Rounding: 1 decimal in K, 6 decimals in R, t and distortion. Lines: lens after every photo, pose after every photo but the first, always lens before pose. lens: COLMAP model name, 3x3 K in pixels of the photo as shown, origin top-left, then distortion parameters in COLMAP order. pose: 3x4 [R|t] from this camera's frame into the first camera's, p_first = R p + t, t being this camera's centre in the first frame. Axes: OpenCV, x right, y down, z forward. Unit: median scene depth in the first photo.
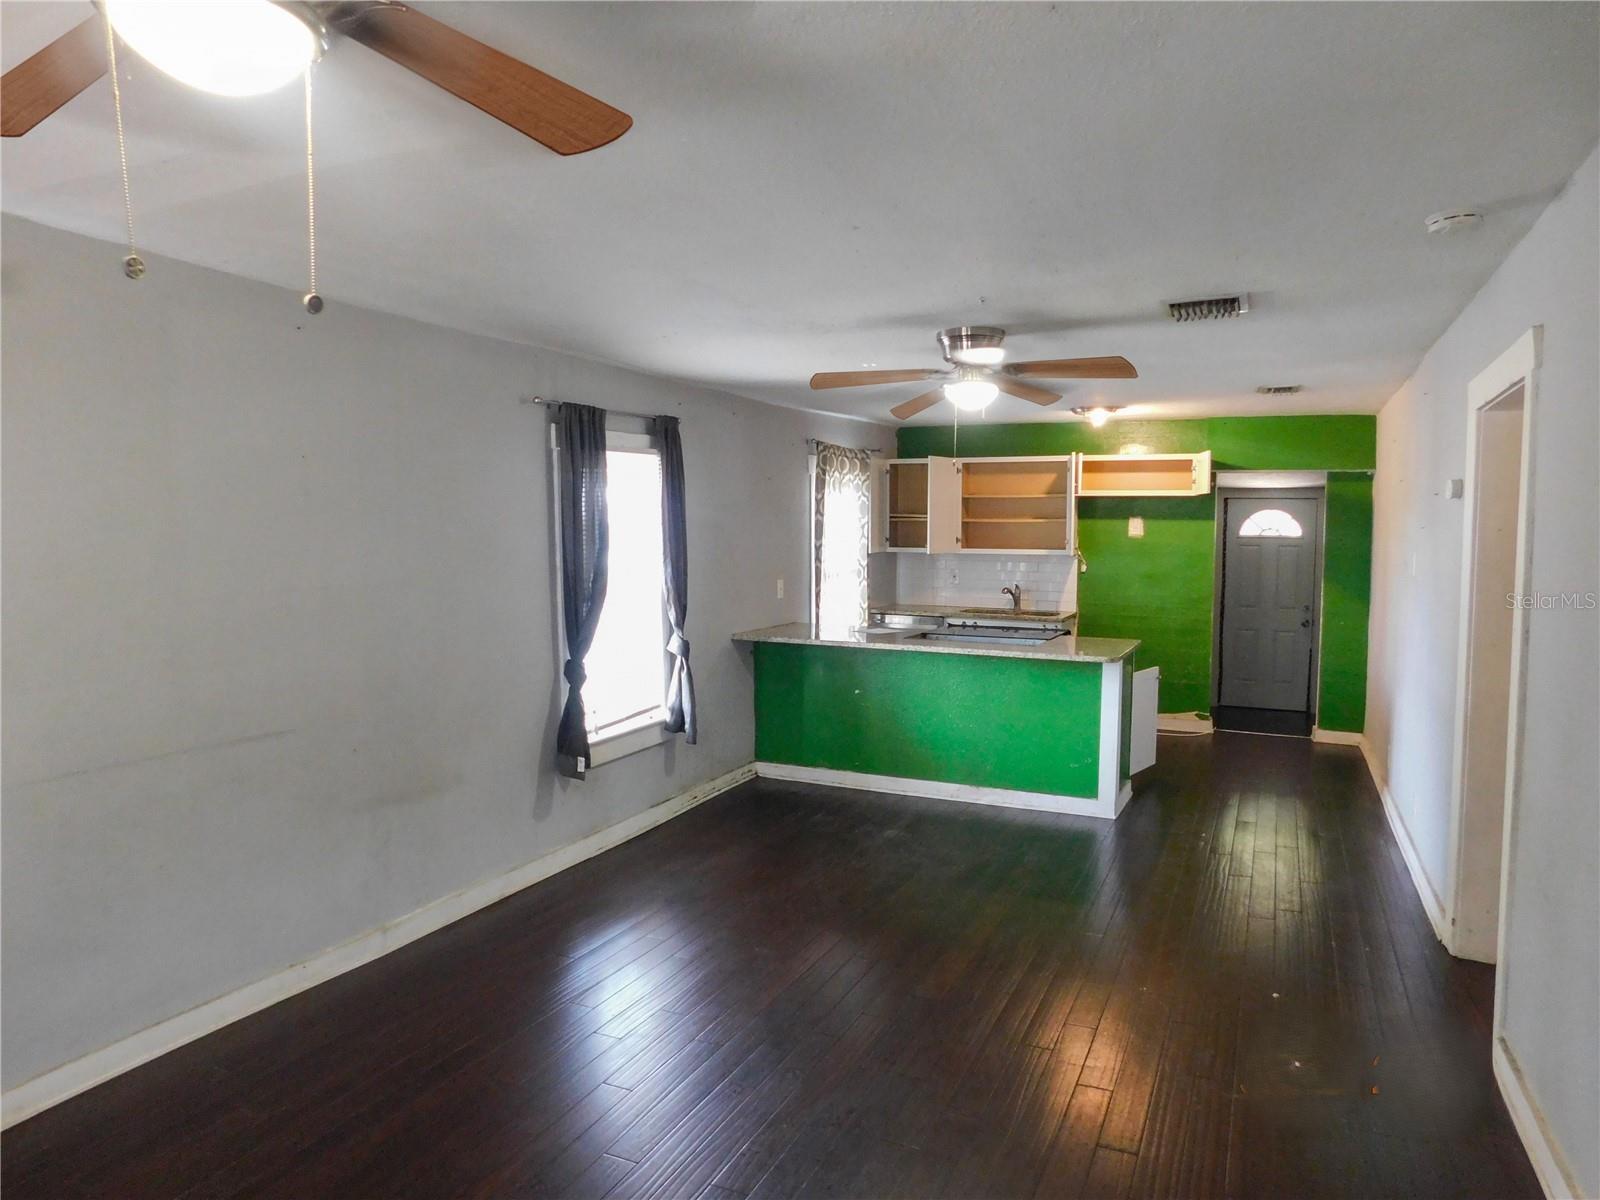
lens RADIAL K [[969.8, 0, 800.0], [0, 969.8, 600.0], [0, 0, 1]] dist [-0.000611, -0.000898]
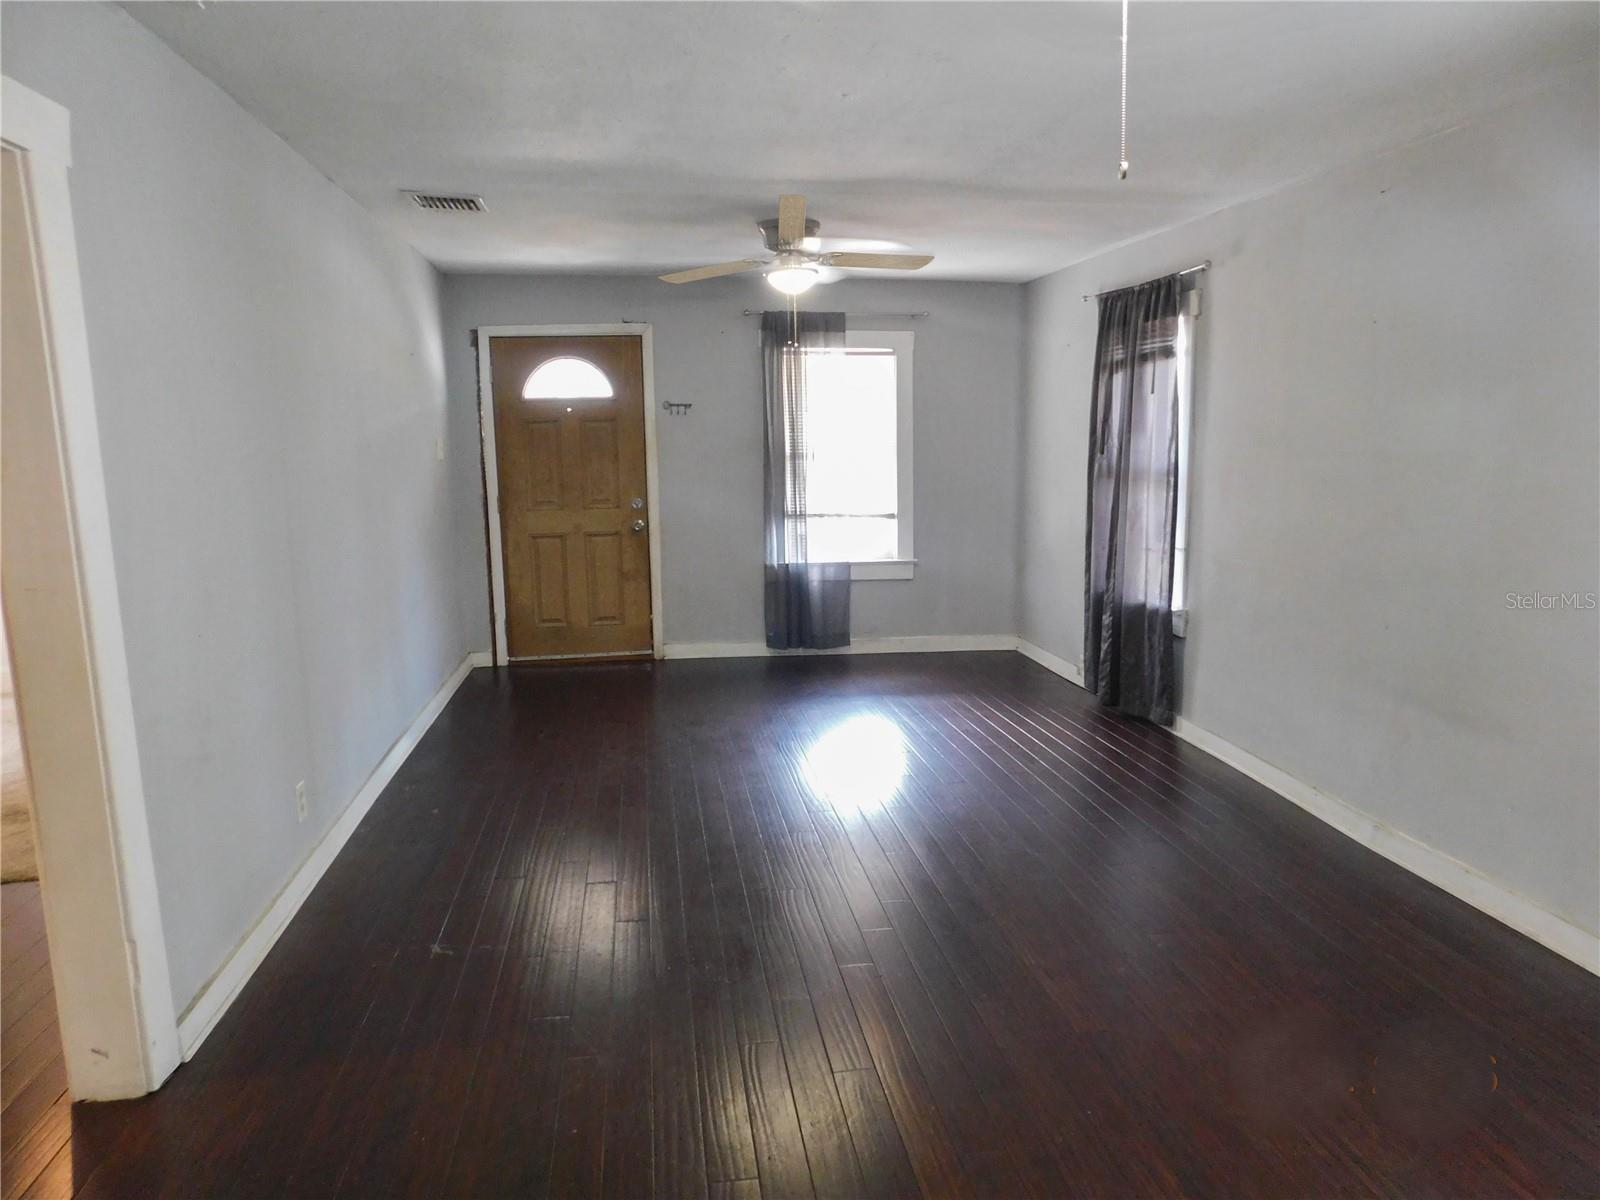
lens RADIAL K [[969.8, 0, 800.0], [0, 969.8, 600.0], [0, 0, 1]] dist [-0.000611, -0.000898]
pose [[-0.819385, 0.098698, -0.564683, 0.558672], [-0.033216, 0.975237, 0.218655, -0.066142], [0.572280, 0.197920, -0.795816, 1.406053]]
